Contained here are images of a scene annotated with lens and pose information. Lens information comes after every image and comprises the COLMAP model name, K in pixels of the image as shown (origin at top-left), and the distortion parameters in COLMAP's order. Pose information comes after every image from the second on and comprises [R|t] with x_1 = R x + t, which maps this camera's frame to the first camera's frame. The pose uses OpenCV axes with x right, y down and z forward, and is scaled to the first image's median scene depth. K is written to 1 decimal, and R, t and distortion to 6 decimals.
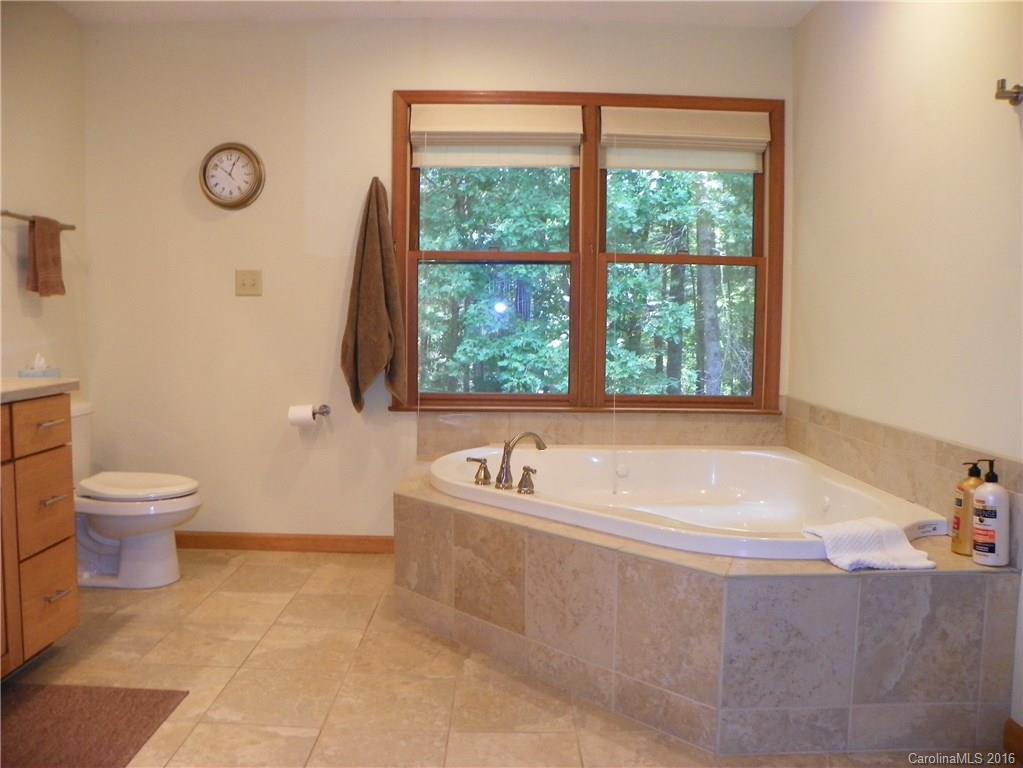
lens RADIAL K [[778.0, 0, 509.7], [0, 778.0, 377.8], [0, 0, 1]] dist [-0.164371, 0.115601]
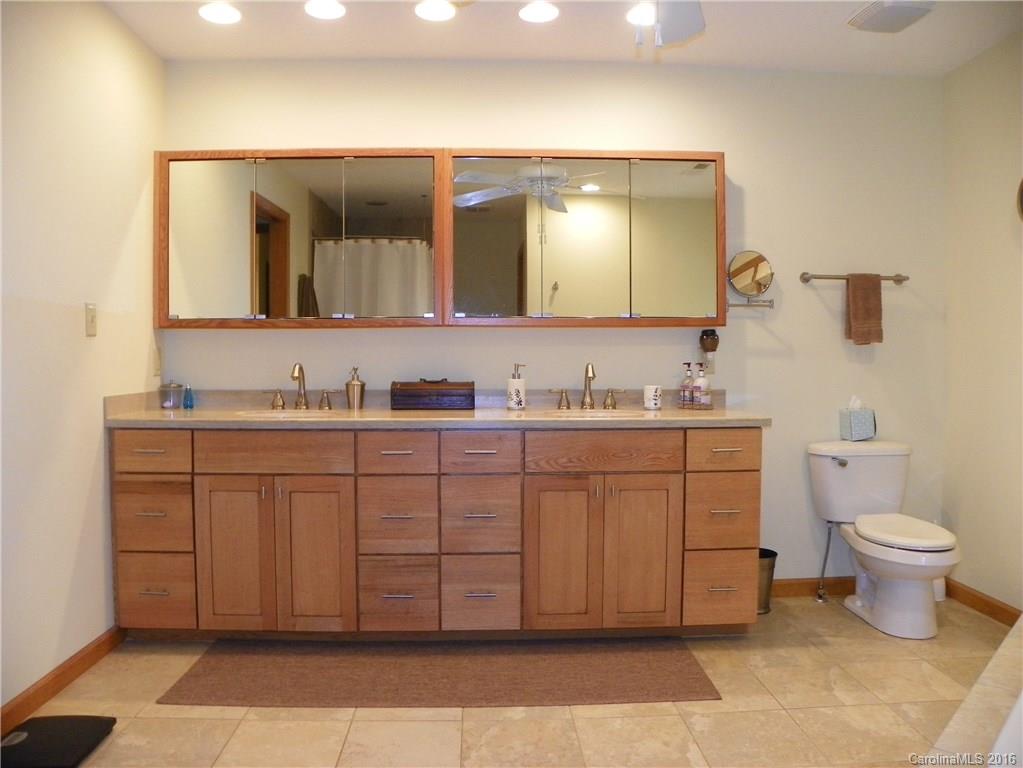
lens RADIAL K [[778.0, 0, 509.7], [0, 778.0, 377.8], [0, 0, 1]] dist [-0.164371, 0.115601]
pose [[0.025877, 0.006180, -0.999646, 0.555527], [-0.069638, 0.997563, 0.004365, -0.031960], [0.997237, 0.069501, 0.026244, 0.507663]]
